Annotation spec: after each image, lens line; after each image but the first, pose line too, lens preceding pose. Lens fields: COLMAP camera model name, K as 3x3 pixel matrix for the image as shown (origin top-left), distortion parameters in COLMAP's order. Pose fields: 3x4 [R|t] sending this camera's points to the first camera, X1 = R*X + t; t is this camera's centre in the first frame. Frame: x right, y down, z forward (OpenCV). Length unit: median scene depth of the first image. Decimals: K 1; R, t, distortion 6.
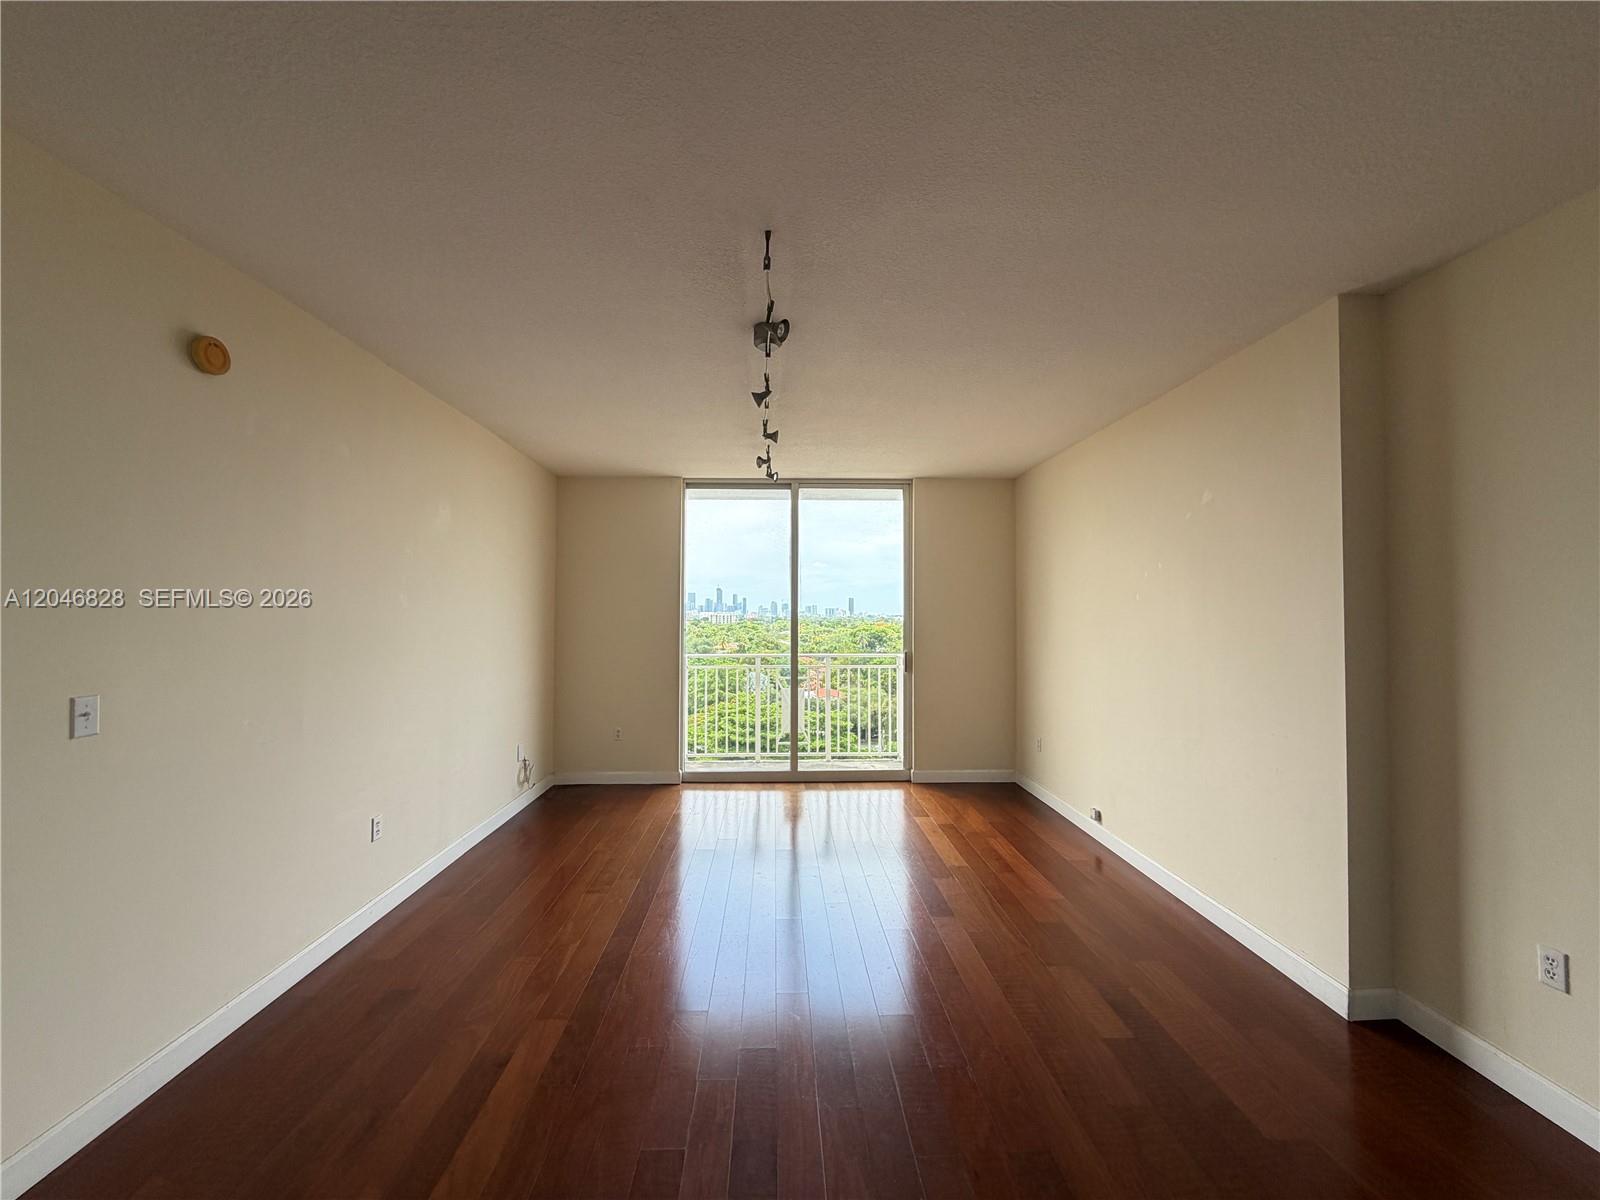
lens RADIAL K [[635.7, 0, 792.3], [0, 635.7, 605.4], [0, 0, 1]] dist [0.000144, -0.000411]
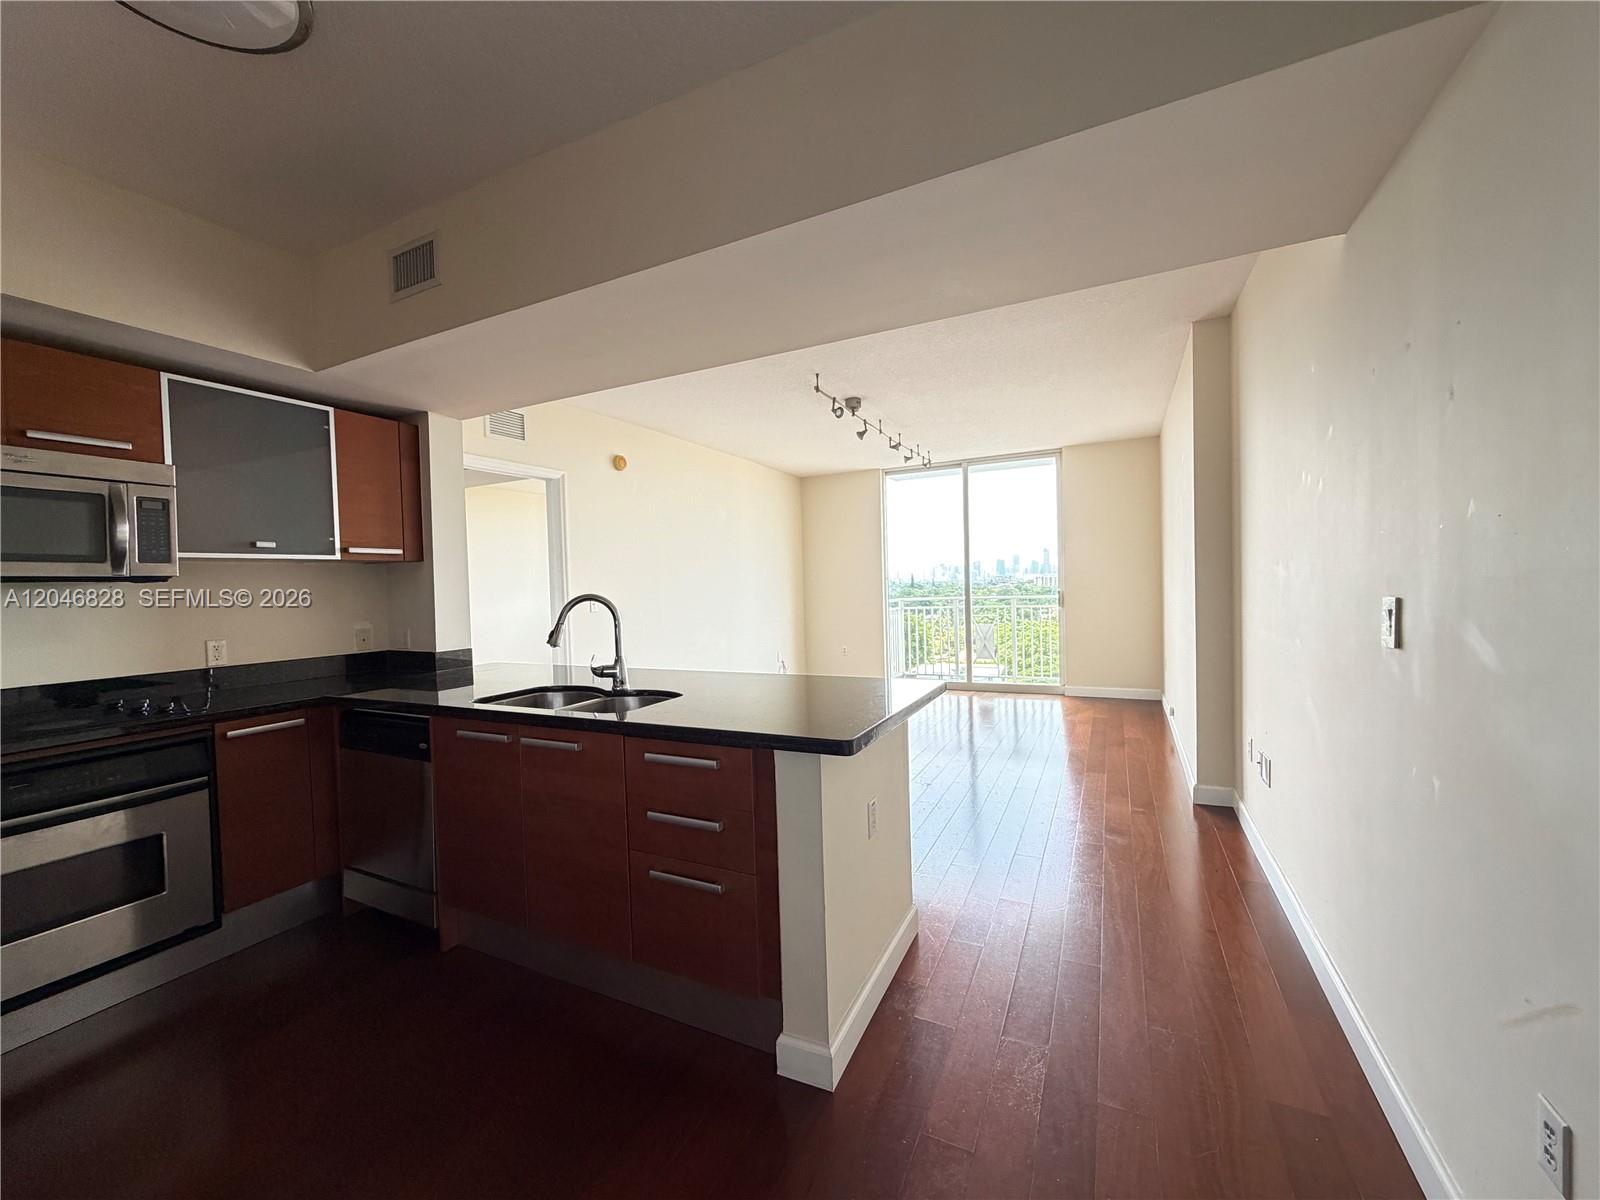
lens RADIAL K [[635.7, 0, 797.4], [0, 635.7, 600.4], [0, 0, 1]] dist [0.000144, -0.000411]
pose [[0.882094, -0.018148, -0.470724, 0.308357], [0.040152, 0.998518, 0.036745, 0.027928], [0.469360, -0.051313, 0.881515, -0.322201]]
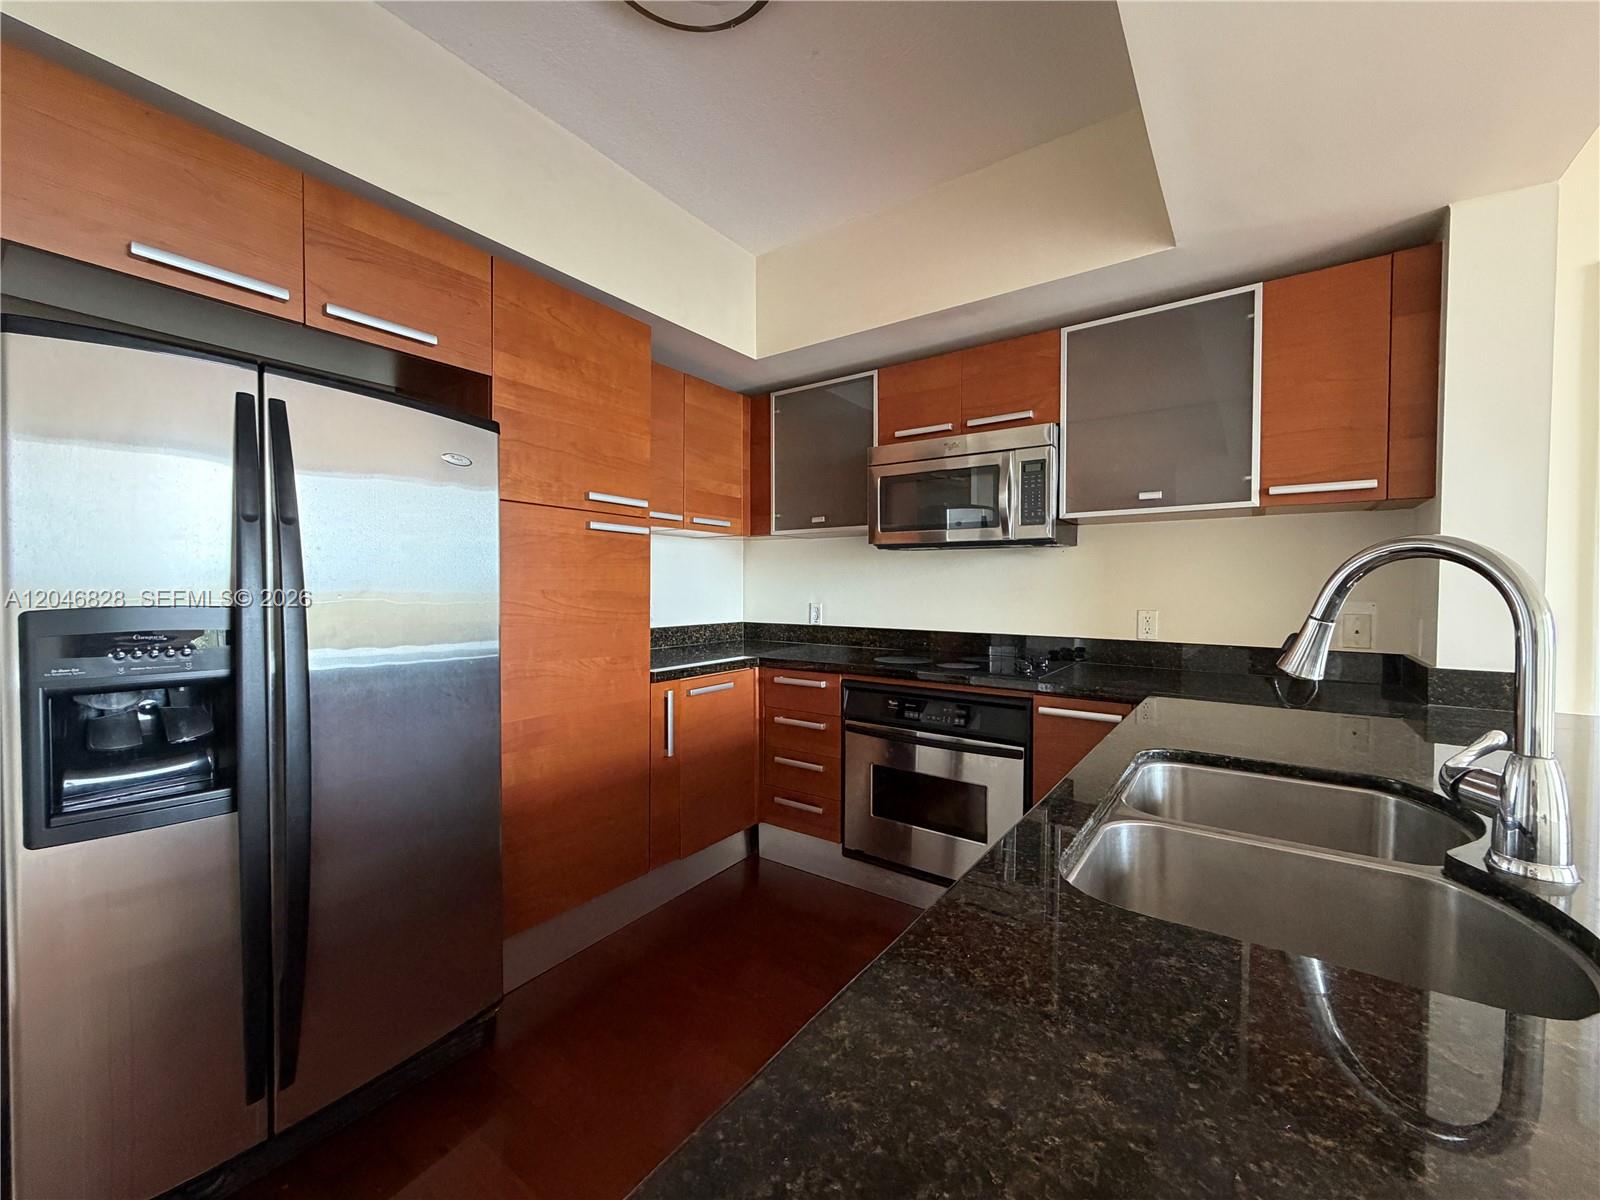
lens RADIAL K [[635.7, 0, 792.0], [0, 635.7, 600.6], [0, 0, 1]] dist [0.000144, -0.000411]
pose [[-0.610752, 0.009075, -0.791770, 0.177472], [0.003380, 0.999955, 0.008855, 0.046709], [0.791815, 0.002732, -0.610755, -0.033344]]
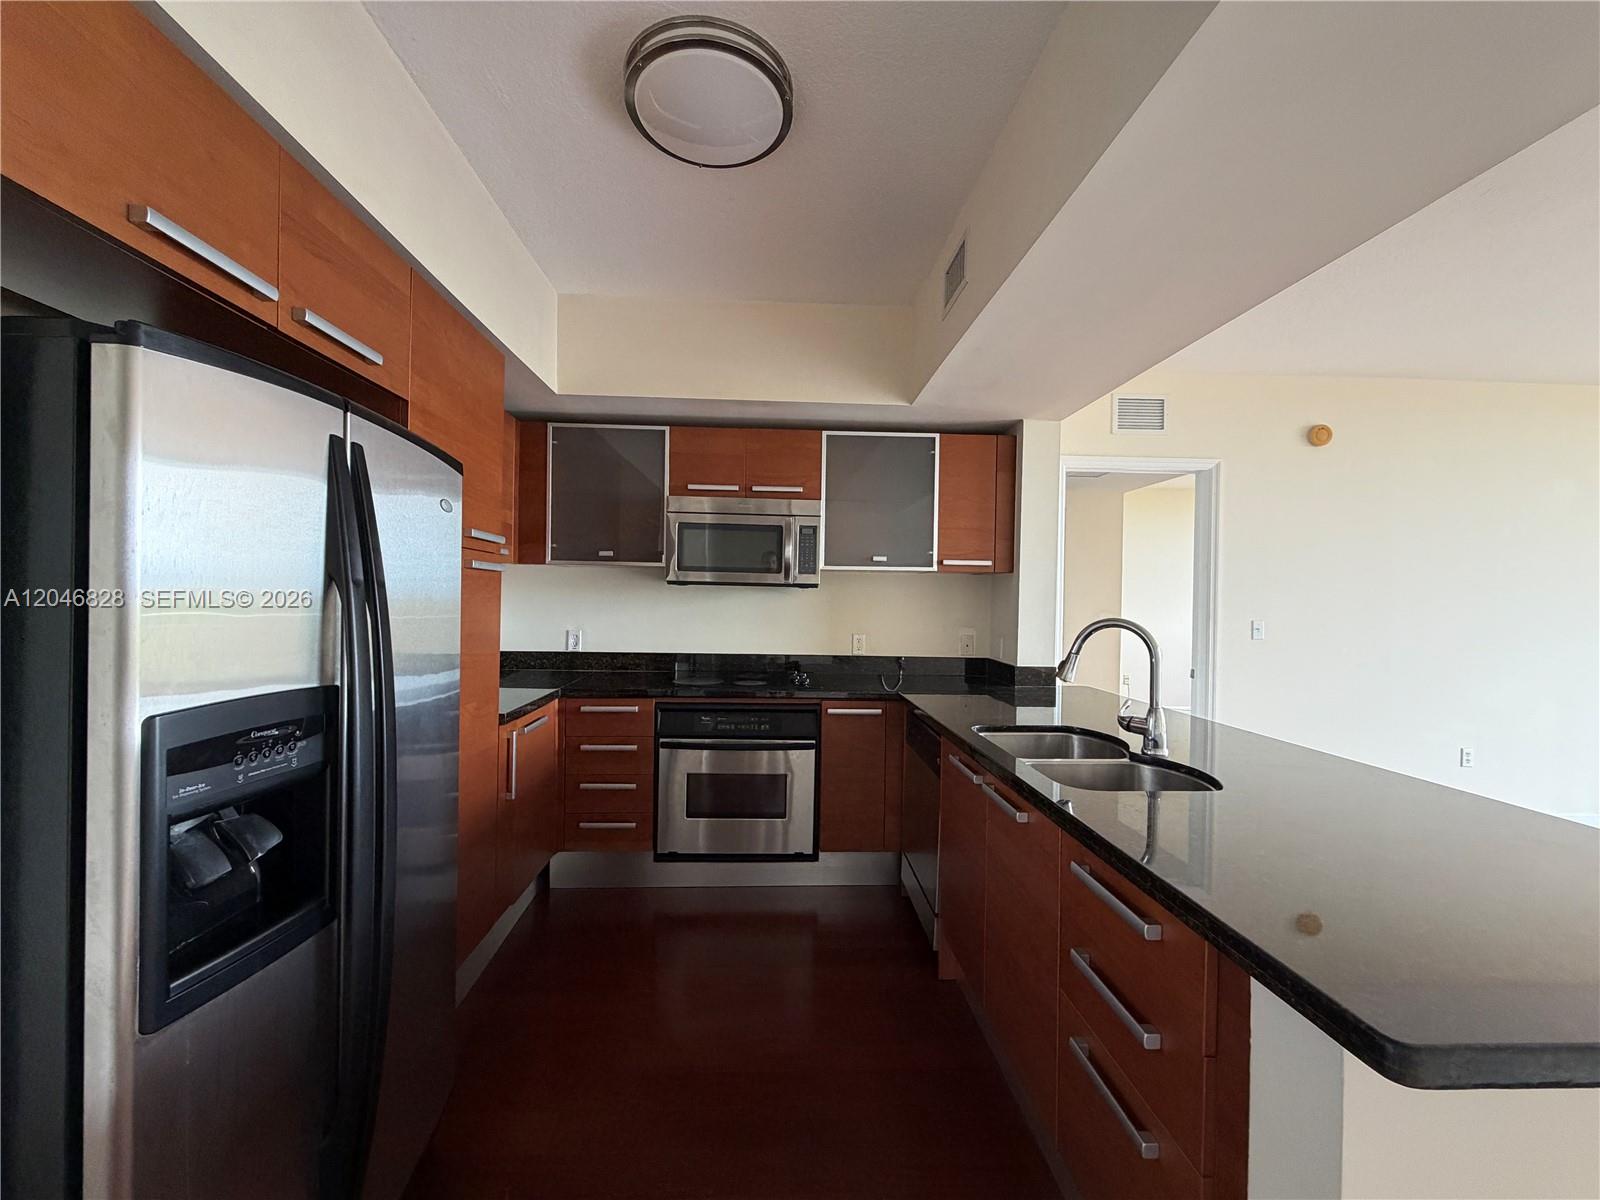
lens RADIAL K [[635.7, 0, 790.8], [0, 635.7, 600.0], [0, 0, 1]] dist [0.000144, -0.000411]
pose [[0.012694, -0.000866, -0.999919, 0.303566], [-0.003333, 0.999994, -0.000908, 0.025632], [0.999914, 0.003344, 0.012691, -0.178999]]
